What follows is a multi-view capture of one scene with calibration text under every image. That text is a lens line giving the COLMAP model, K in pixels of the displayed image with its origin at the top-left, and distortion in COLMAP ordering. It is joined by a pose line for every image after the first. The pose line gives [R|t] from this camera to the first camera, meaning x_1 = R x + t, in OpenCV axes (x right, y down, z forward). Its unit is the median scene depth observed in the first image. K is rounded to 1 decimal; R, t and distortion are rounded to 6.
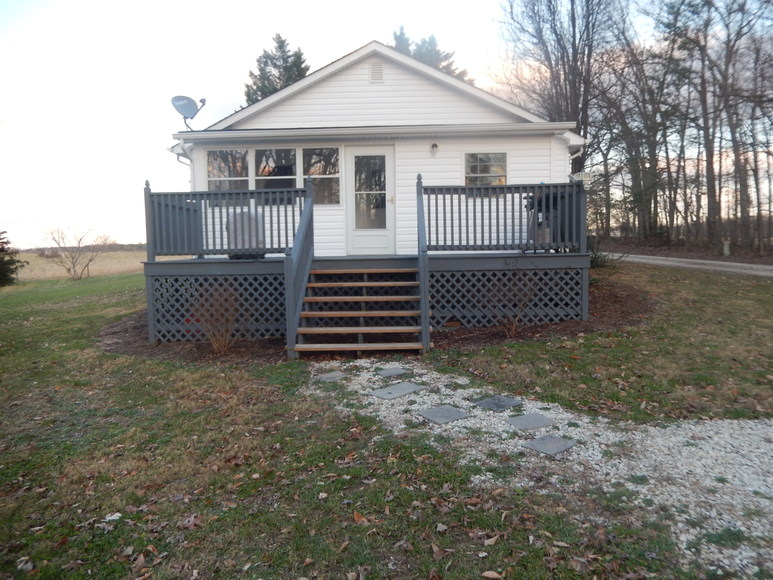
lens RADIAL K [[573.8, 0, 386.5], [0, 573.8, 290.0], [0, 0, 1]] dist [-0.010993, -0.009400]
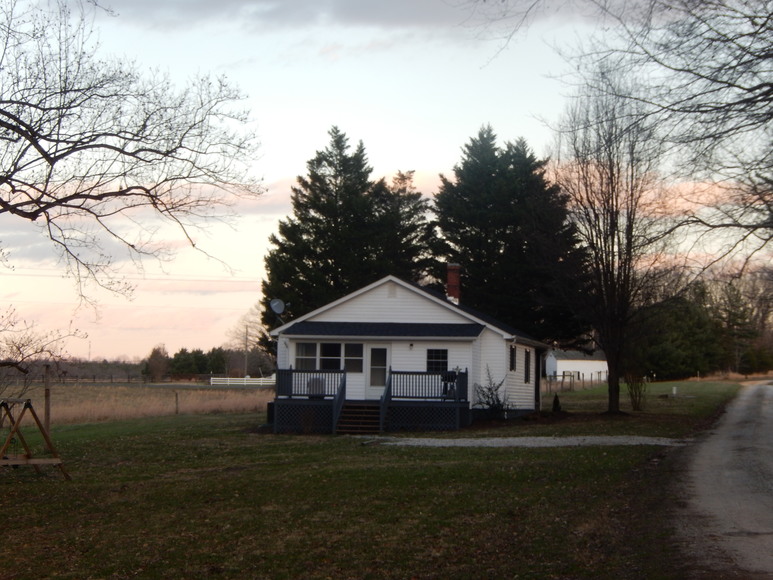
lens RADIAL K [[2097.4, 0, 386.5], [0, 2097.4, 290.0], [0, 0, 1]] dist [0.169492, -1.315040]
pose [[0.988957, 0.030399, -0.145053, 1.023804], [-0.047854, 0.991811, -0.118413, 0.410377], [0.140265, 0.124046, 0.982313, -6.013765]]
